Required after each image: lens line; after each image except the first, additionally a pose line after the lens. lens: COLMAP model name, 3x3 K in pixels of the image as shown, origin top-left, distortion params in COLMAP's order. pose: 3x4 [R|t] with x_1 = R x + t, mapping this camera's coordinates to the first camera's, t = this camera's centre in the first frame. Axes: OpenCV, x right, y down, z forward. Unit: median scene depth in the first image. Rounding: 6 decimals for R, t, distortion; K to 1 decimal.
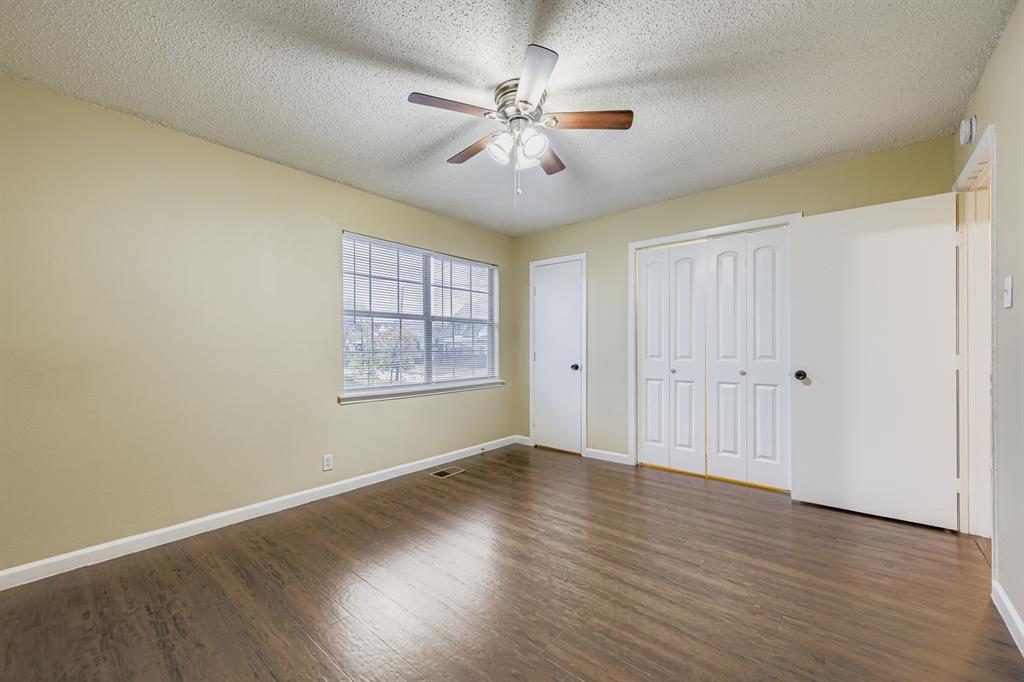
lens RADIAL K [[404.9, 0, 510.8], [0, 404.9, 339.7], [0, 0, 1]] dist [0.009897, -0.000237]
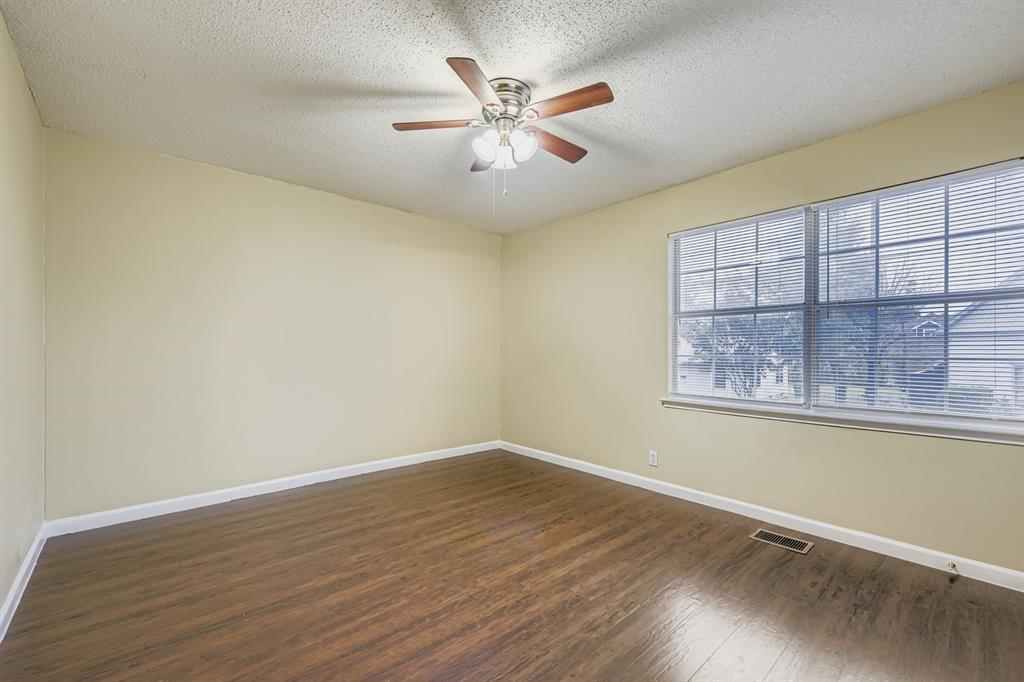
lens RADIAL K [[427.0, 0, 506.4], [0, 427.0, 332.9], [0, 0, 1]] dist [0.010681, -0.000057]
pose [[-0.147440, -0.038325, -0.988328, 0.660713], [0.013432, 0.999079, -0.040745, 0.014224], [0.988980, -0.019283, -0.146790, 0.724637]]
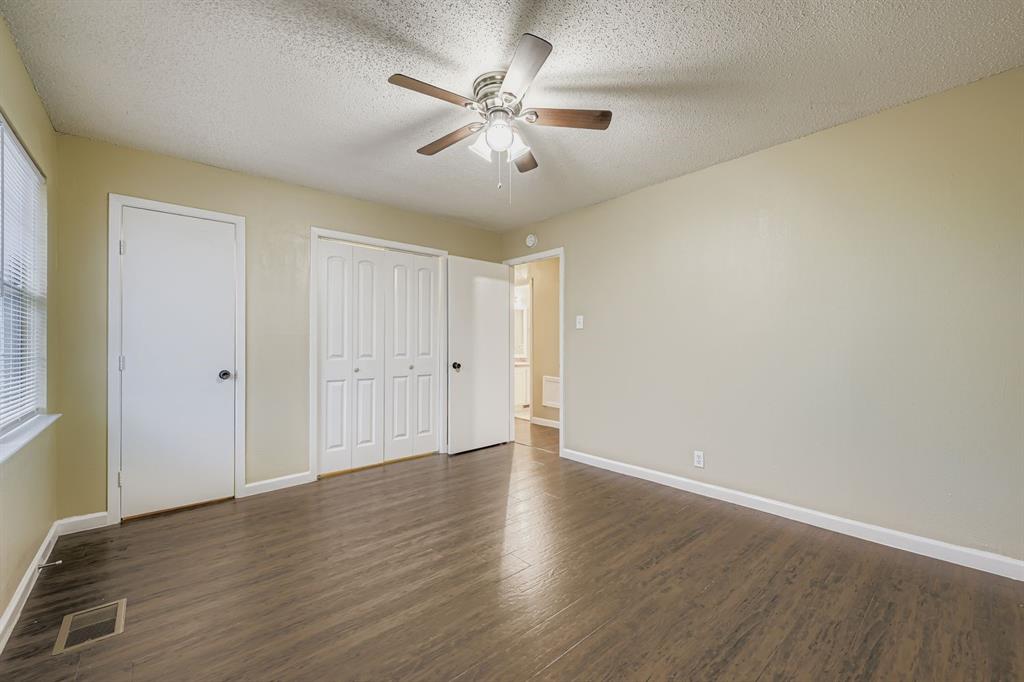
lens RADIAL K [[404.9, 0, 510.8], [0, 404.9, 339.7], [0, 0, 1]] dist [0.009897, -0.000237]
pose [[0.148492, 0.018802, 0.988735, -0.584897], [-0.012085, 0.999779, -0.017197, 0.016123], [-0.988840, -0.009396, 0.148686, 0.519334]]
